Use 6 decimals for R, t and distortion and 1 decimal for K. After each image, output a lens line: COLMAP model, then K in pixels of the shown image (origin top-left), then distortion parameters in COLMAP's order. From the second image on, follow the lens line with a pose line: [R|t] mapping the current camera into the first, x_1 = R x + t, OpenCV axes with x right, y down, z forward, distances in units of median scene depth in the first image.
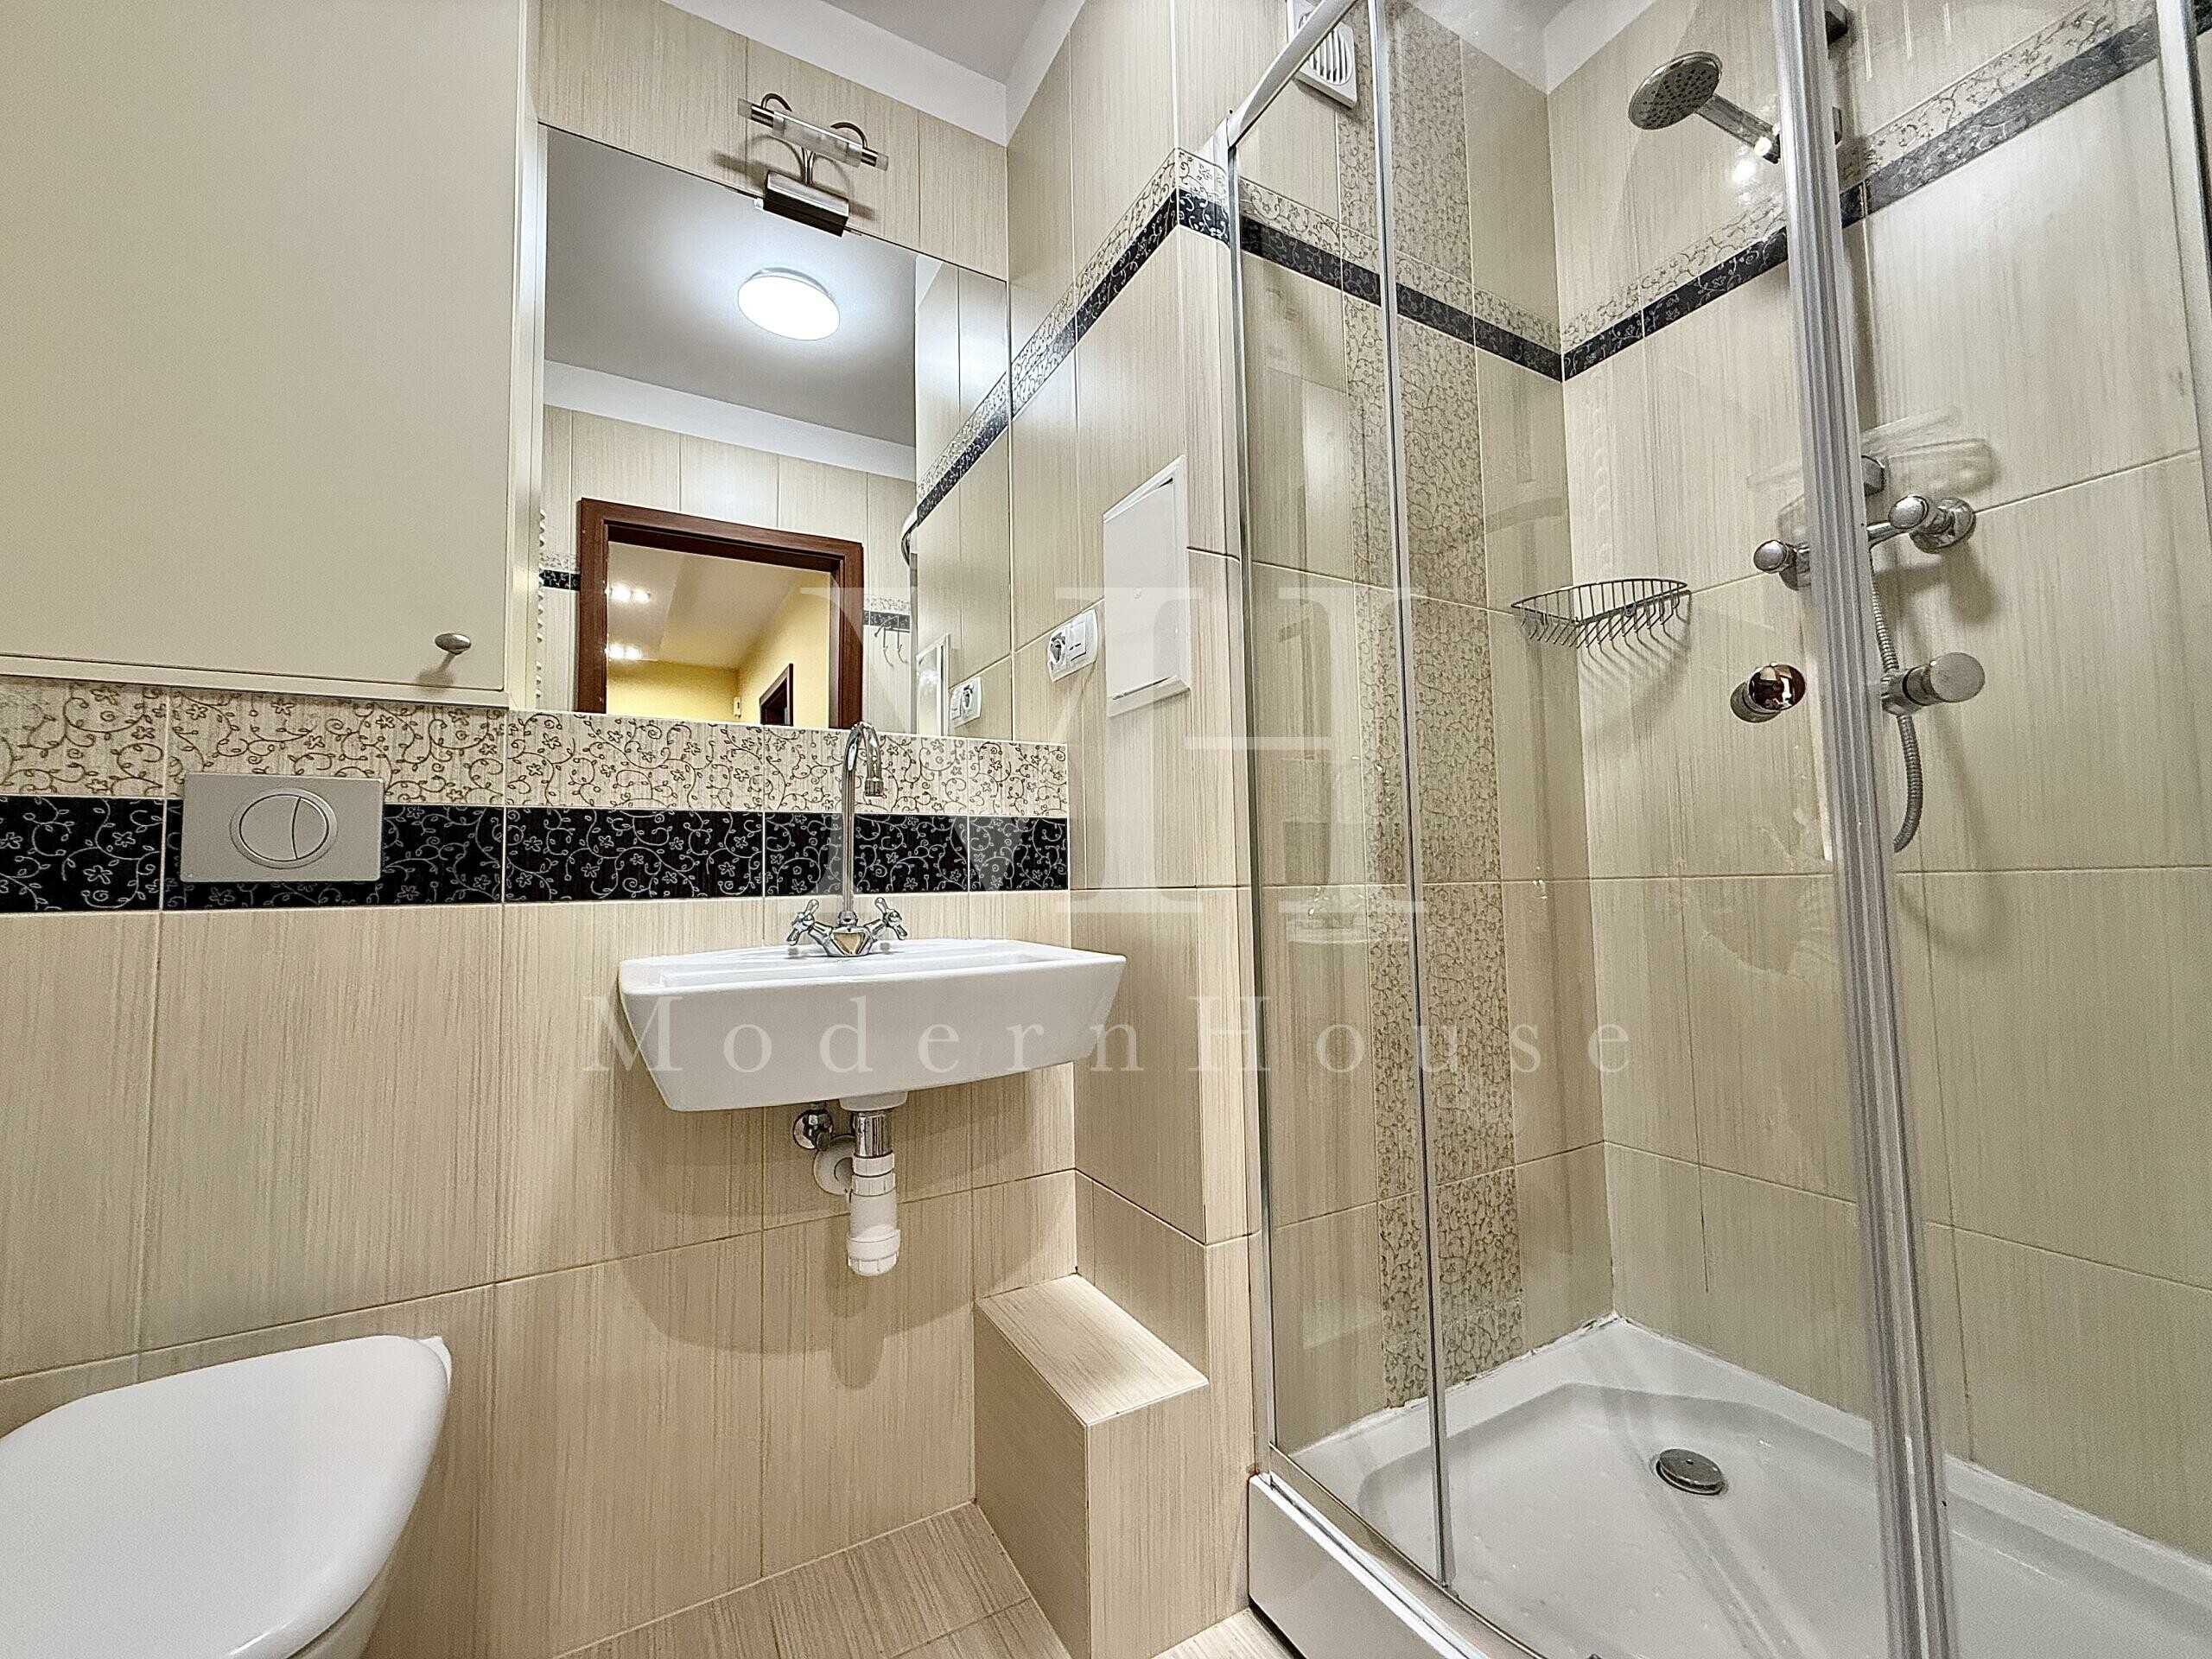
lens RADIAL K [[882.3, 0, 1101.1], [0, 882.3, 828.3], [0, 0, 1]] dist [0.001263, 0.000851]
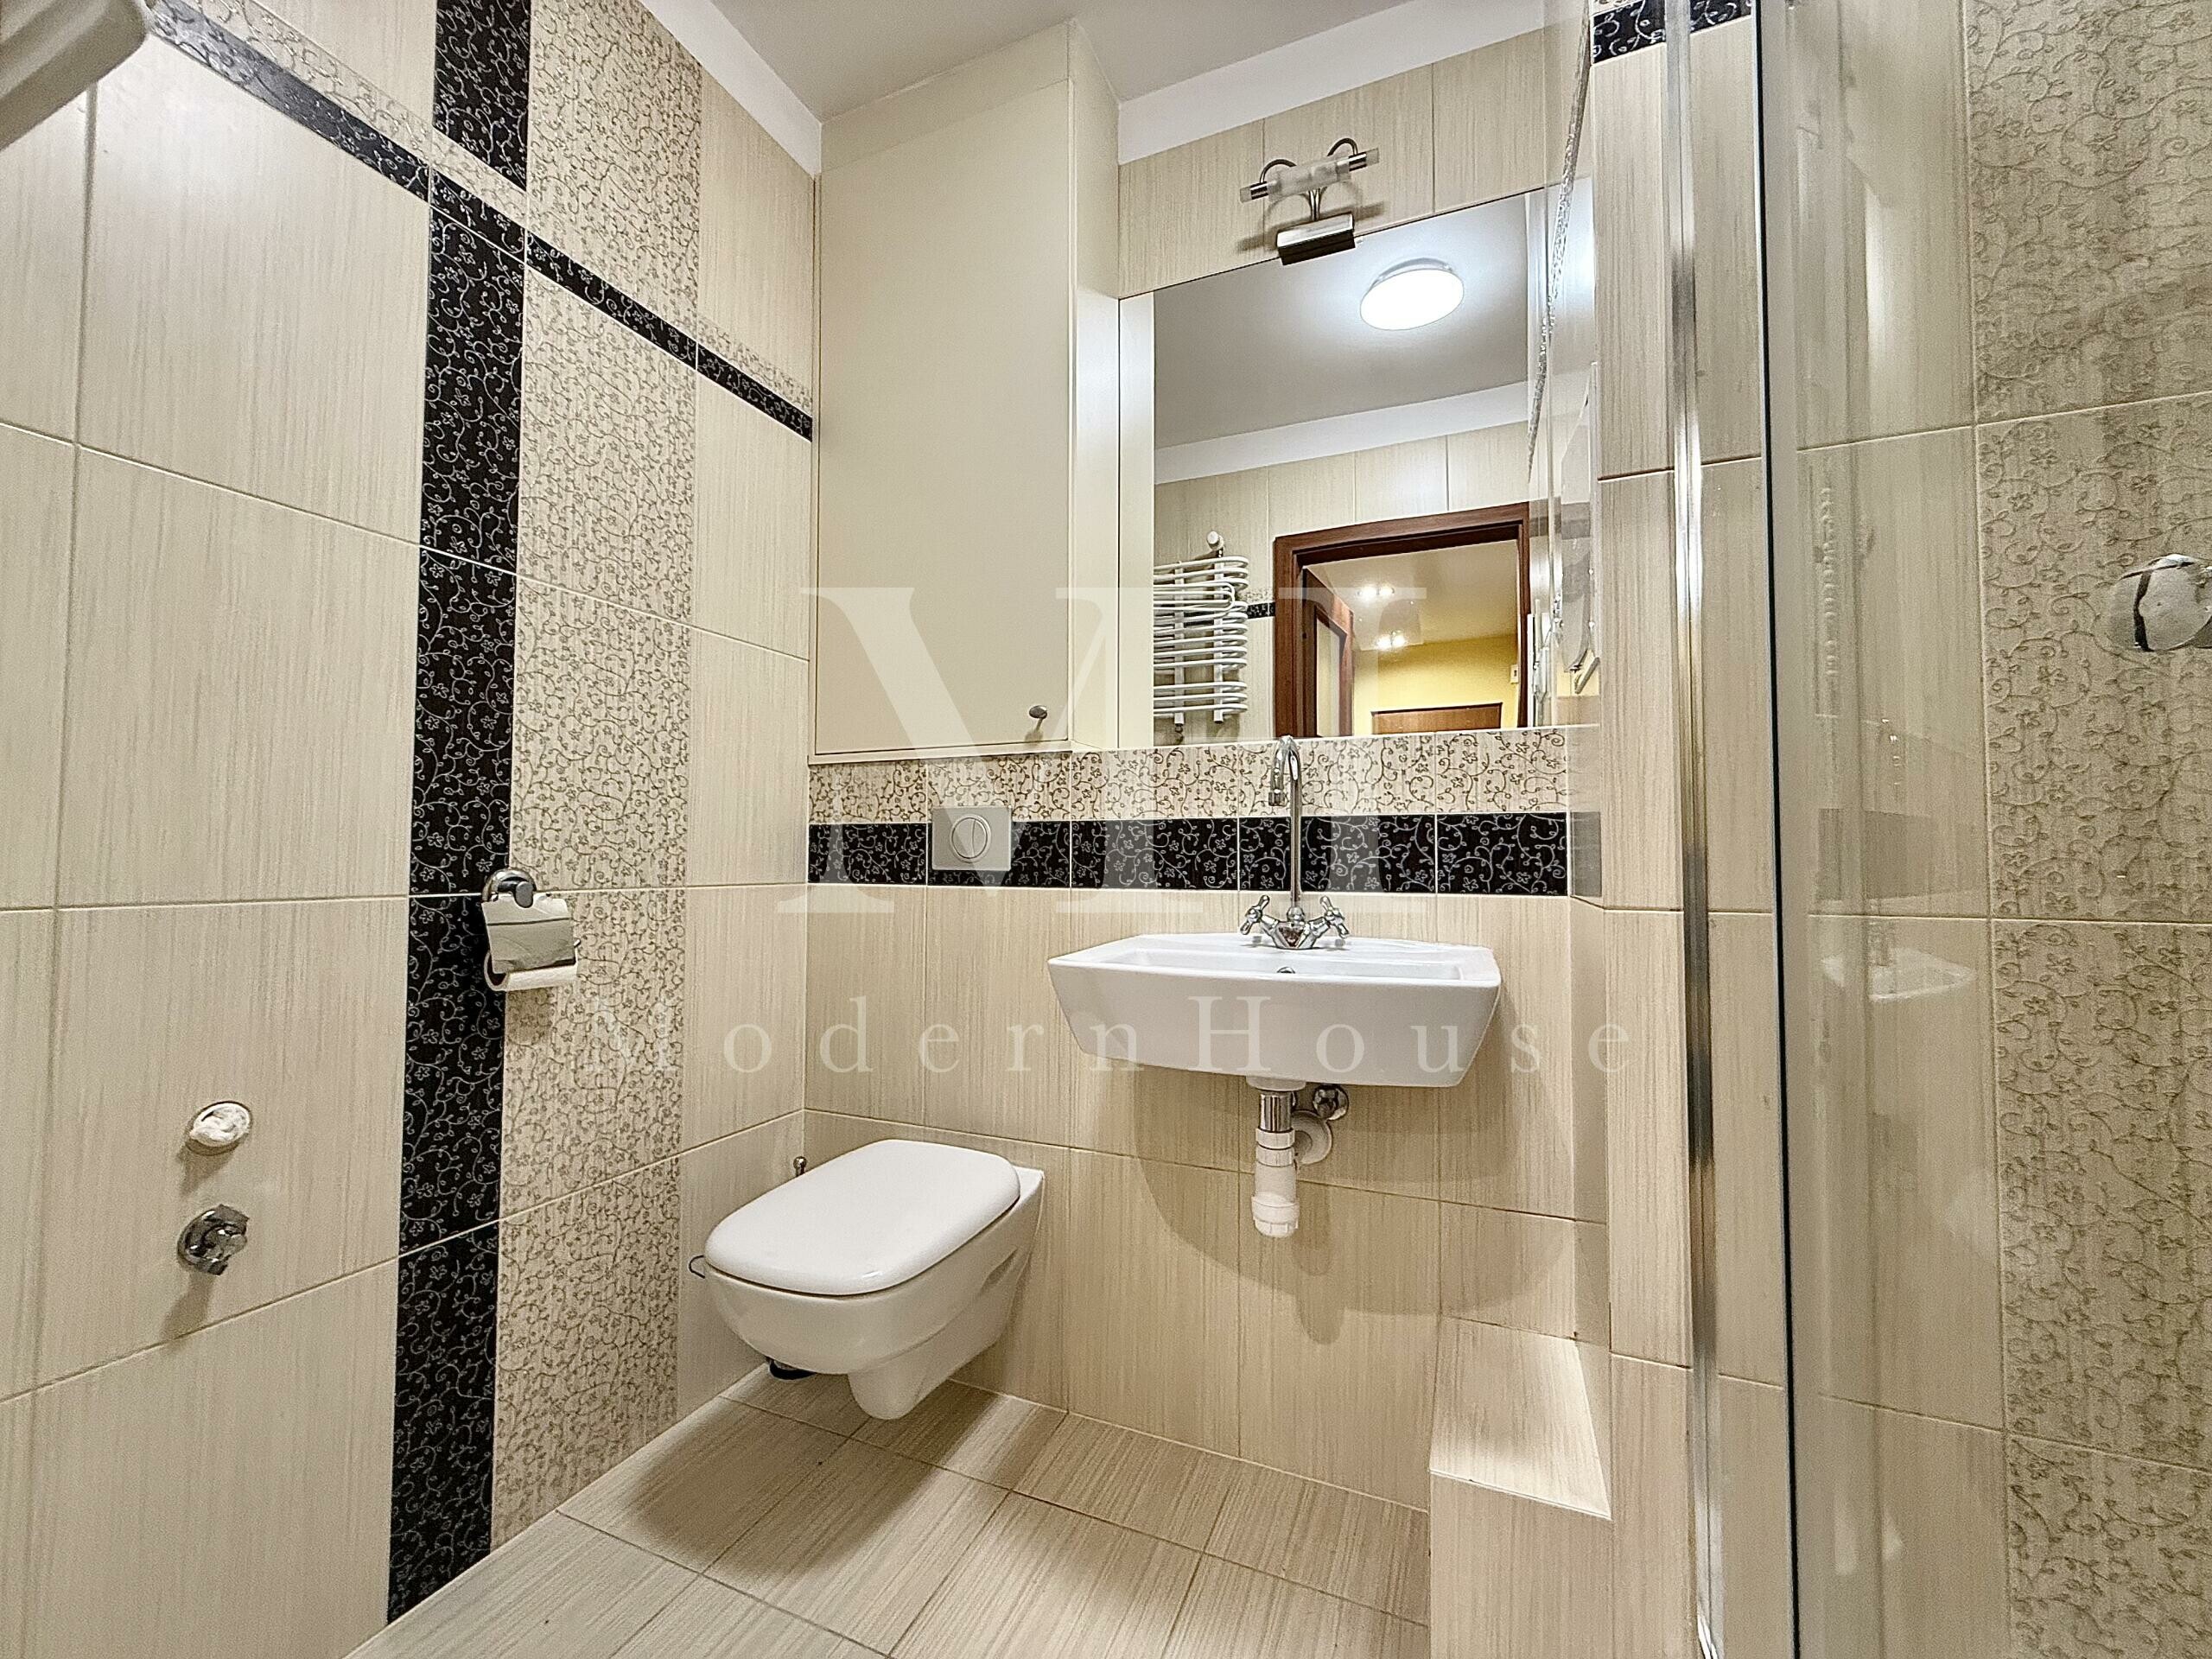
lens RADIAL K [[882.3, 0, 1102.1], [0, 882.3, 824.9], [0, 0, 1]] dist [0.001263, 0.000851]
pose [[0.616585, -0.007109, -0.787257, 0.439860], [0.036654, 0.999134, 0.019685, -0.040209], [0.786435, -0.040993, 0.616311, 0.144320]]
